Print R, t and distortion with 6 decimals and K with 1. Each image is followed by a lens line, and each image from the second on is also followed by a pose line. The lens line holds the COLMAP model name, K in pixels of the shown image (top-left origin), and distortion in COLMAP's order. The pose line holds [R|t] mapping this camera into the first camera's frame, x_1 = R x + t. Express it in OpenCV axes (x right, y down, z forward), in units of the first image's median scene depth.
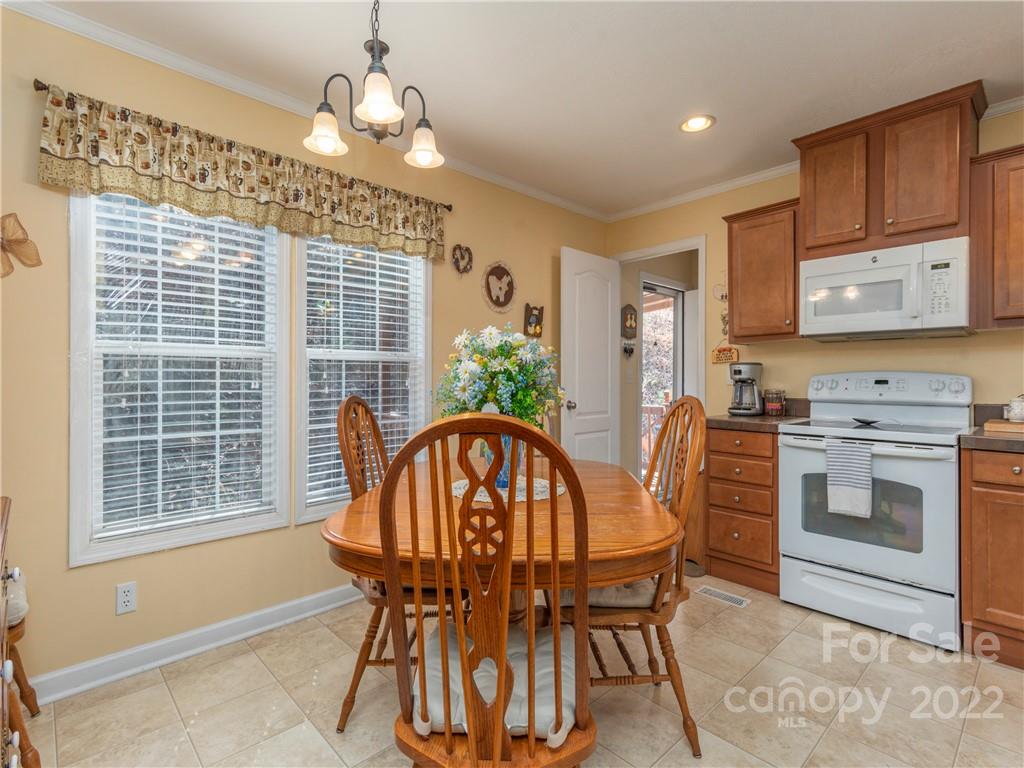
lens RADIAL K [[498.0, 0, 510.1], [0, 498.0, 380.6], [0, 0, 1]] dist [0.002599, 0.000266]
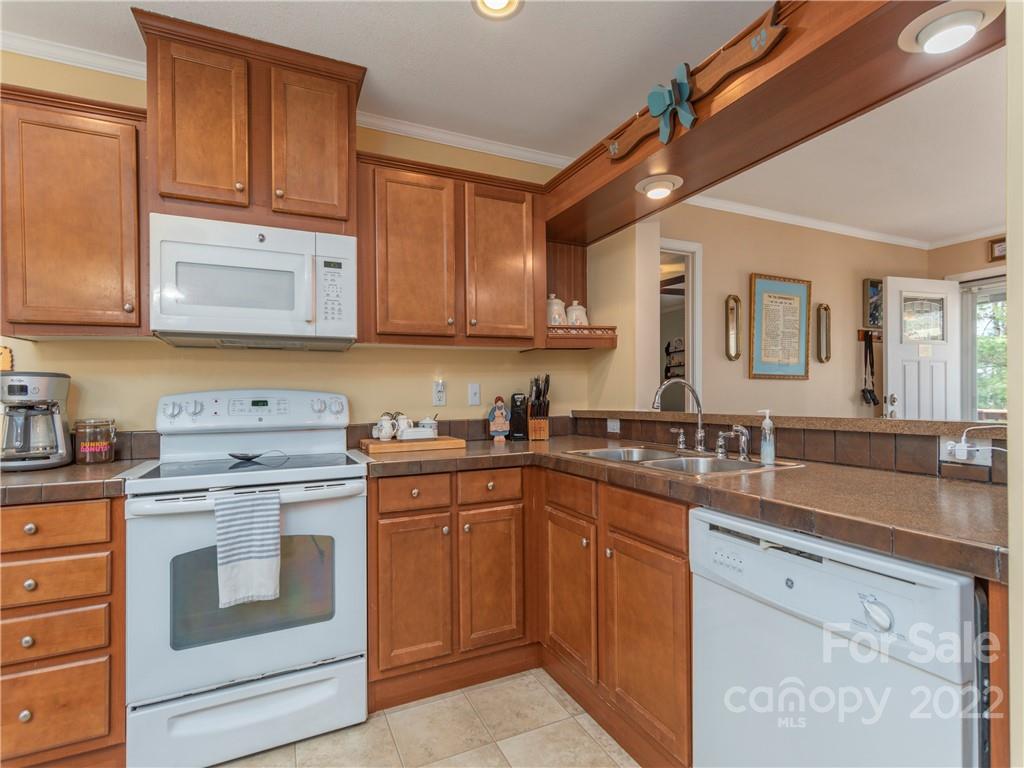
lens RADIAL K [[505.6, 0, 510.1], [0, 505.6, 391.5], [0, 0, 1]] dist [0.009911, -0.000248]
pose [[0.307031, 0.003574, 0.951693, 0.129224], [0.018253, 0.999787, -0.009644, -0.000297], [-0.951525, 0.020332, 0.306900, 0.427812]]
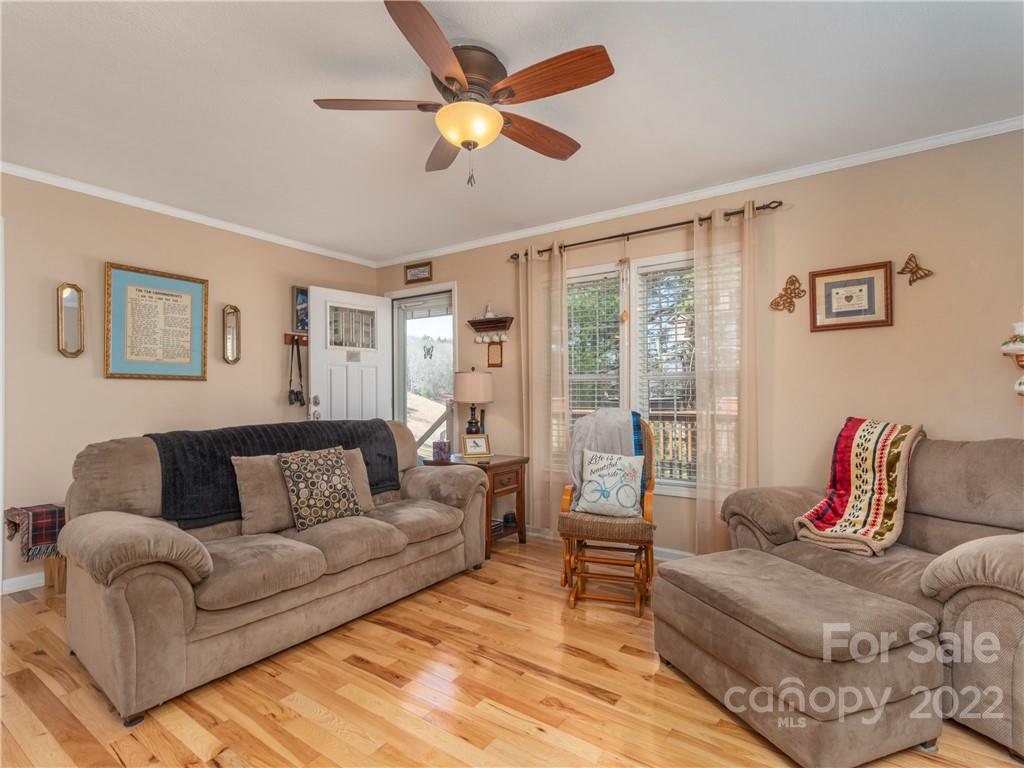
lens RADIAL K [[505.6, 0, 510.1], [0, 505.6, 391.5], [0, 0, 1]] dist [0.009911, -0.000248]
pose [[-0.214278, 0.000455, 0.976773, 0.202485], [0.011033, 0.999937, 0.001954, 0.005343], [-0.976711, 0.011196, -0.214269, -0.545897]]
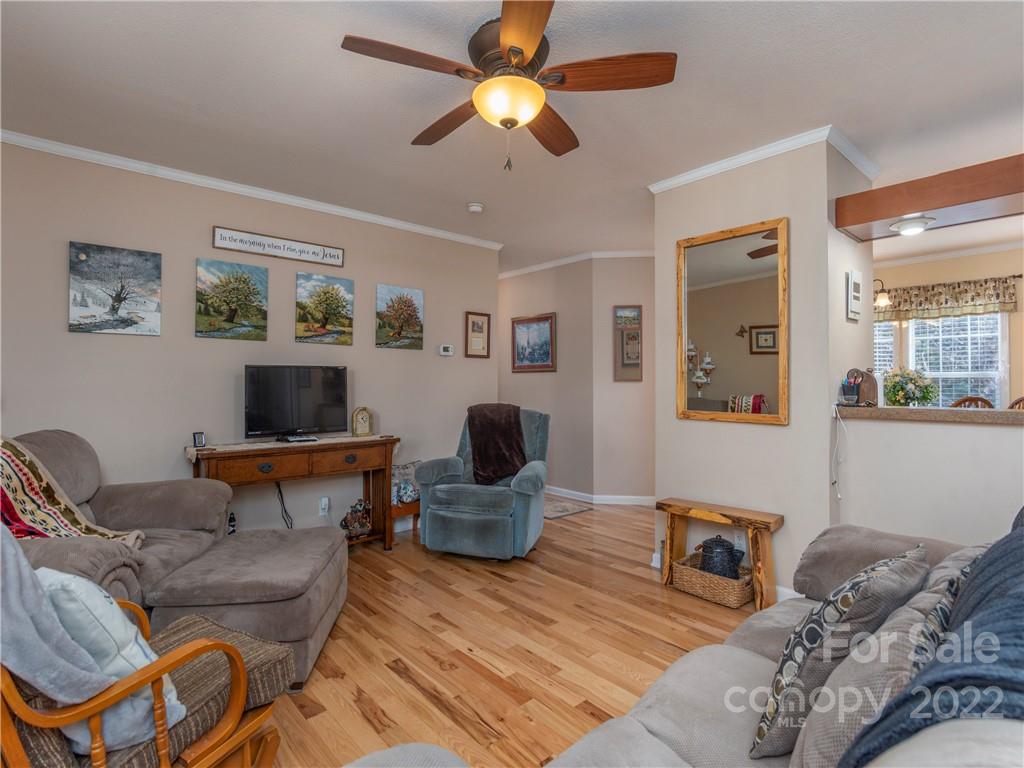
lens RADIAL K [[529.8, 0, 514.4], [0, 529.8, 387.6], [0, 0, 1]] dist [0.004121, 0.000006]
pose [[-0.031661, 0.008963, -0.999458, 1.838671], [-0.006643, 0.999936, 0.009178, -0.004887], [0.999477, 0.006930, -0.031600, -0.629092]]
